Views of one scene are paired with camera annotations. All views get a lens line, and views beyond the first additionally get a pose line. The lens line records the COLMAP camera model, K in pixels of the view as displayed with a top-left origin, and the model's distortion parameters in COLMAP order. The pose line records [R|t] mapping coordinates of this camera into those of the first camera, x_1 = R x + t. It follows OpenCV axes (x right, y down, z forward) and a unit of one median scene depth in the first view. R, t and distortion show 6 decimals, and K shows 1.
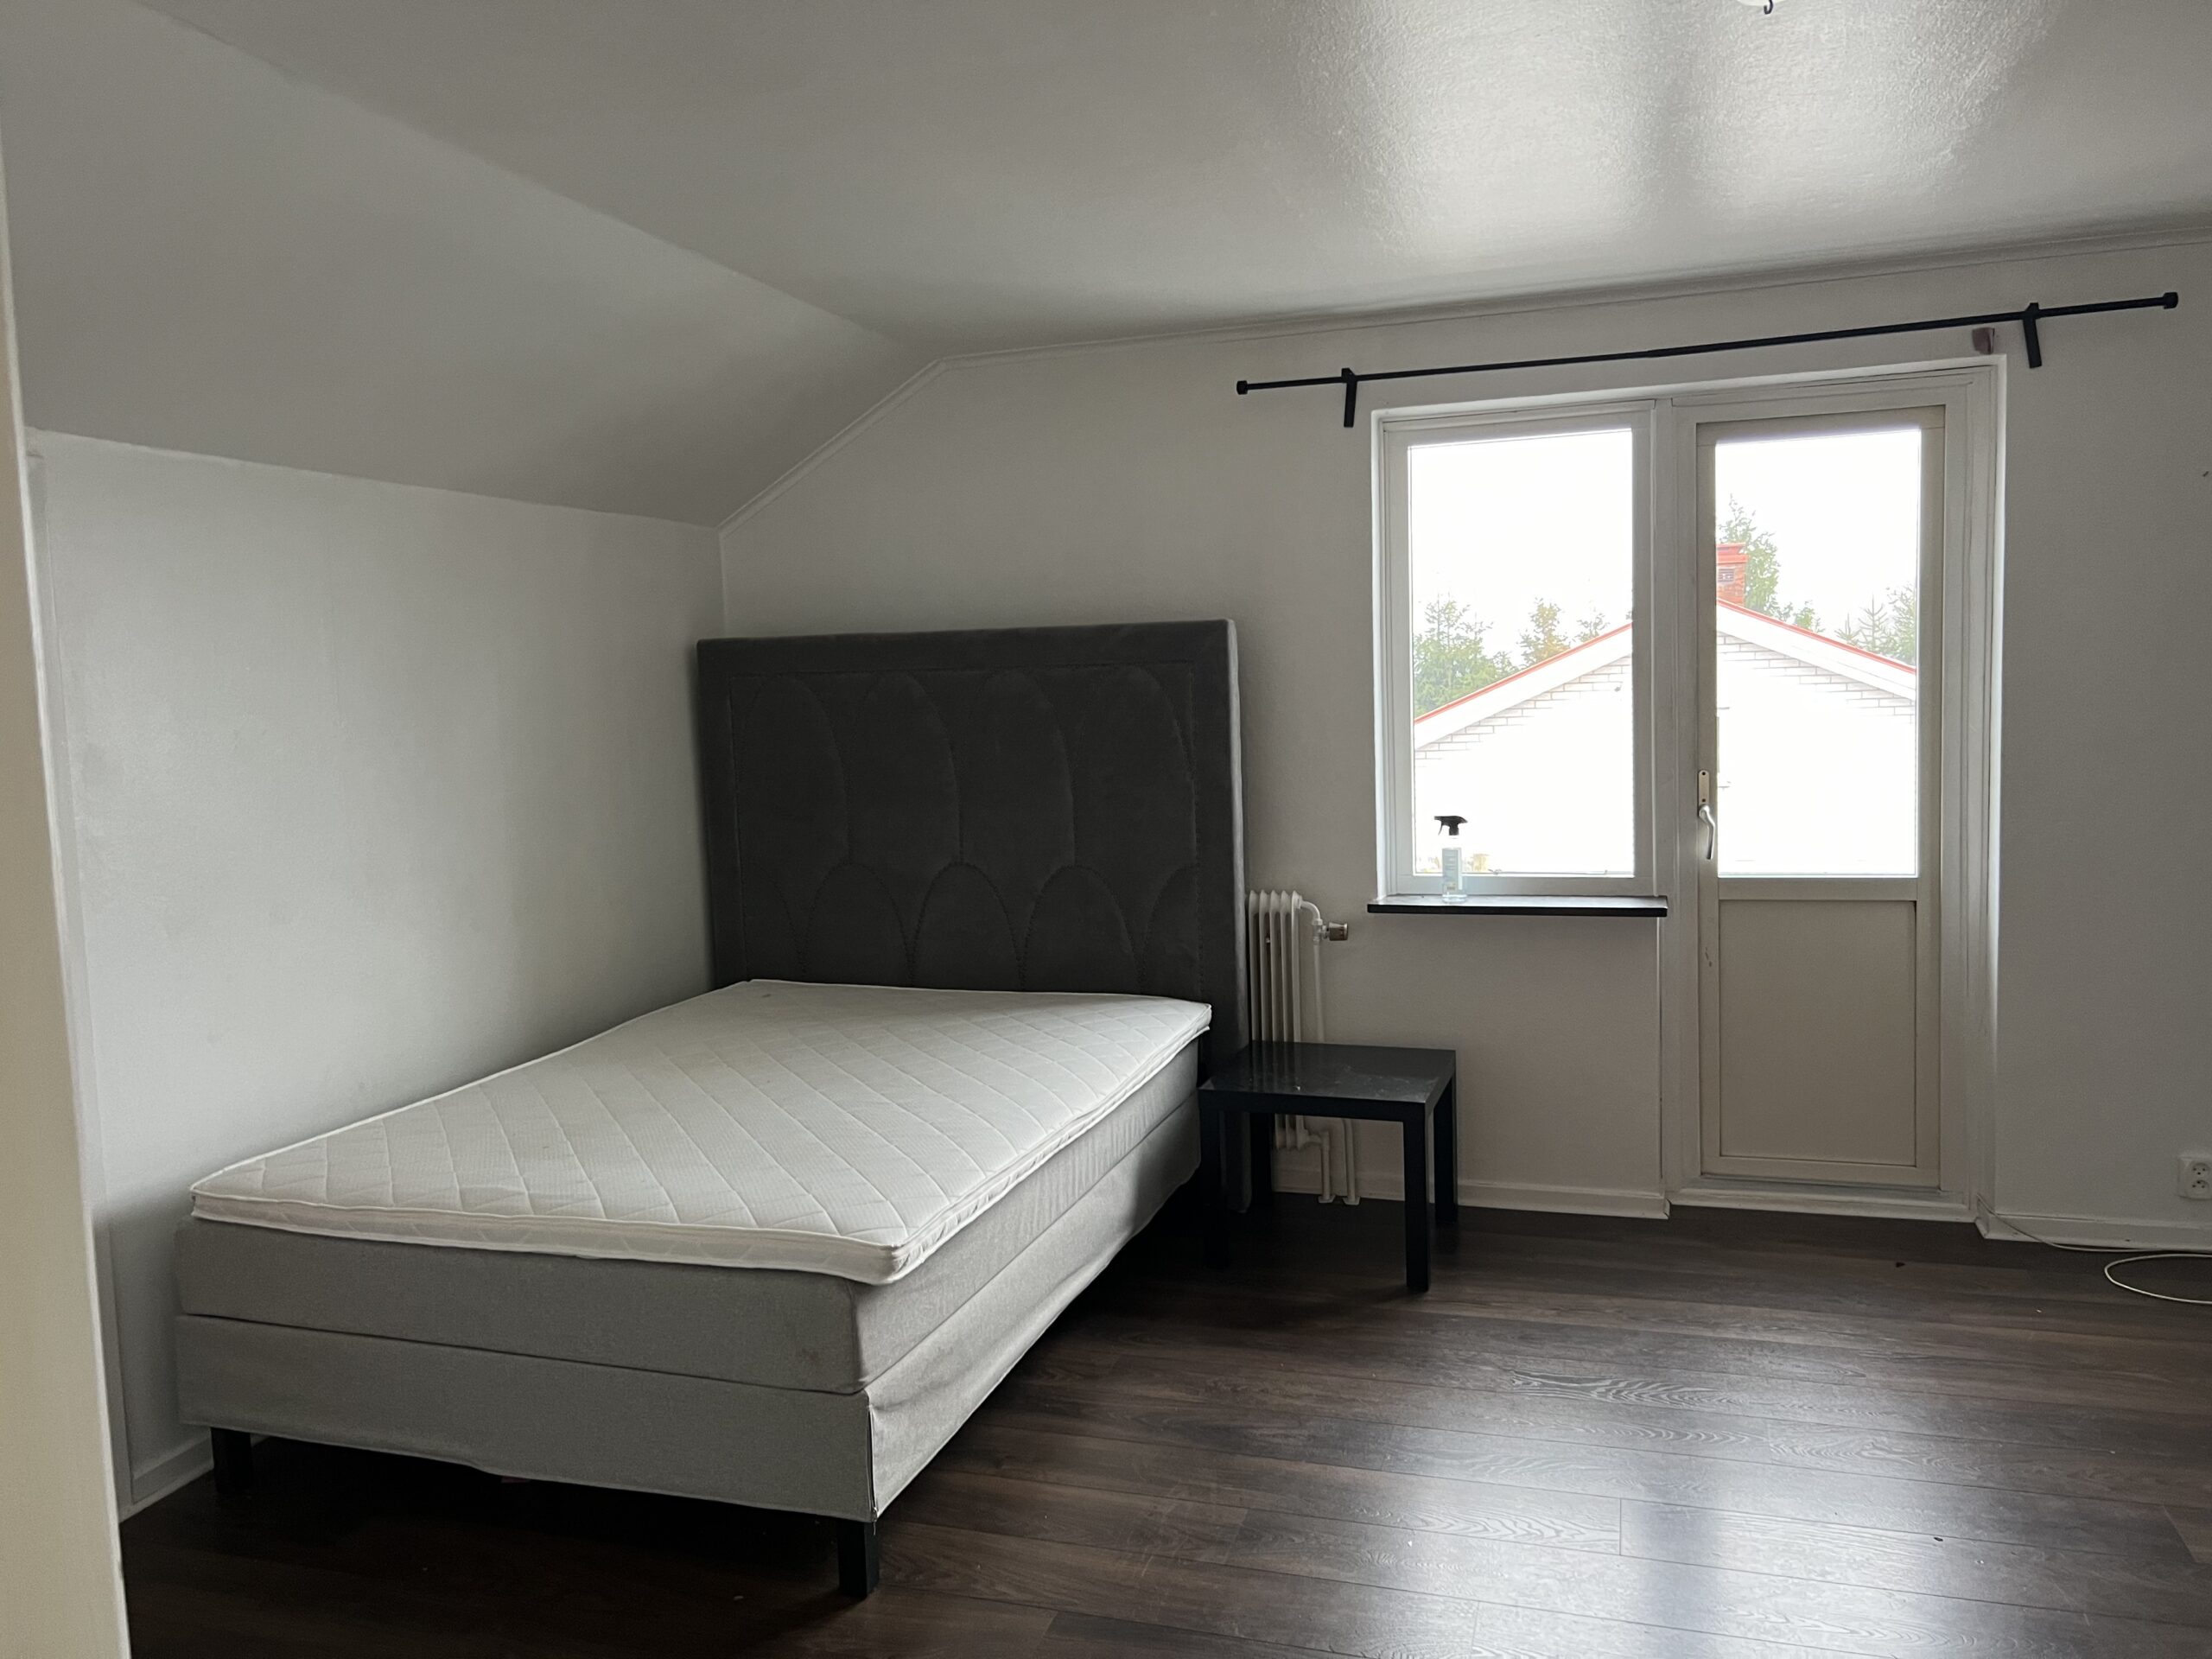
lens RADIAL K [[1669.4, 0, 1106.0], [0, 1669.4, 829.5], [0, 0, 1]] dist [-0.003043, -0.000773]
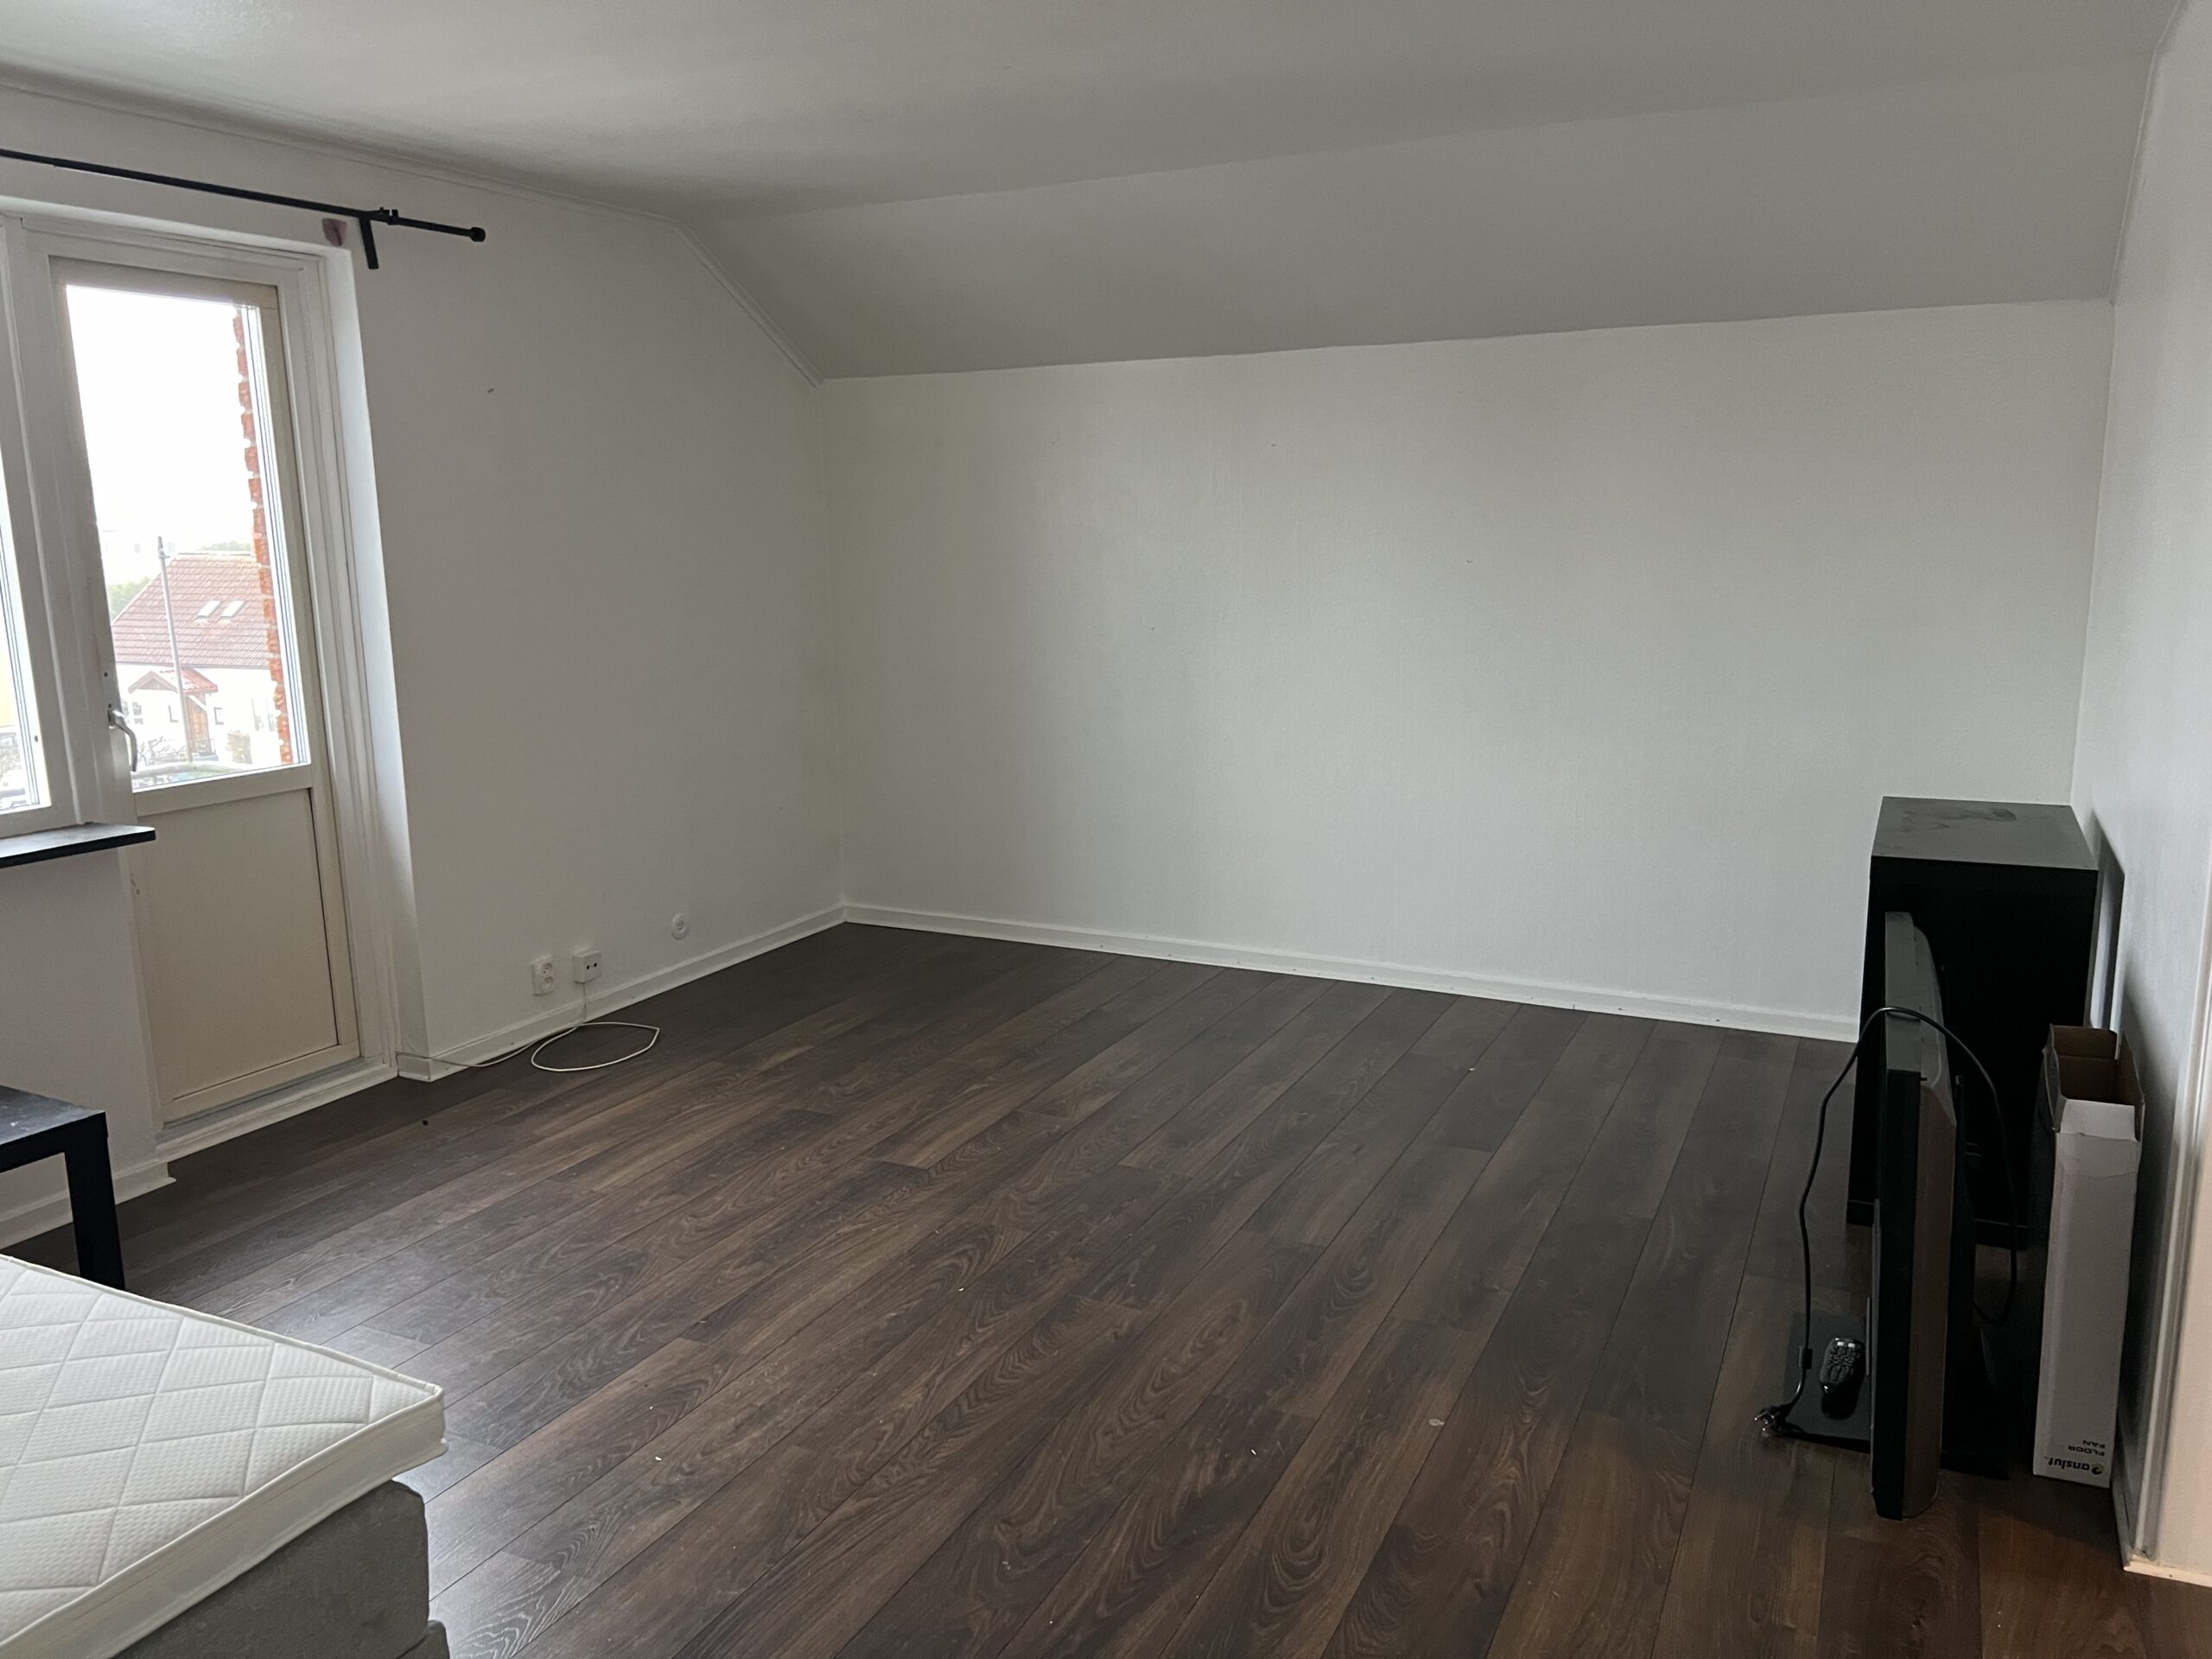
lens RADIAL K [[1644.4, 0, 1106.0], [0, 1644.4, 829.5], [0, 0, 1]] dist [0.084863, -0.087681]
pose [[0.146500, -0.153713, 0.977195, -0.455047], [0.092438, 0.985658, 0.141186, -0.031286], [-0.984882, 0.069646, 0.158608, 0.383330]]
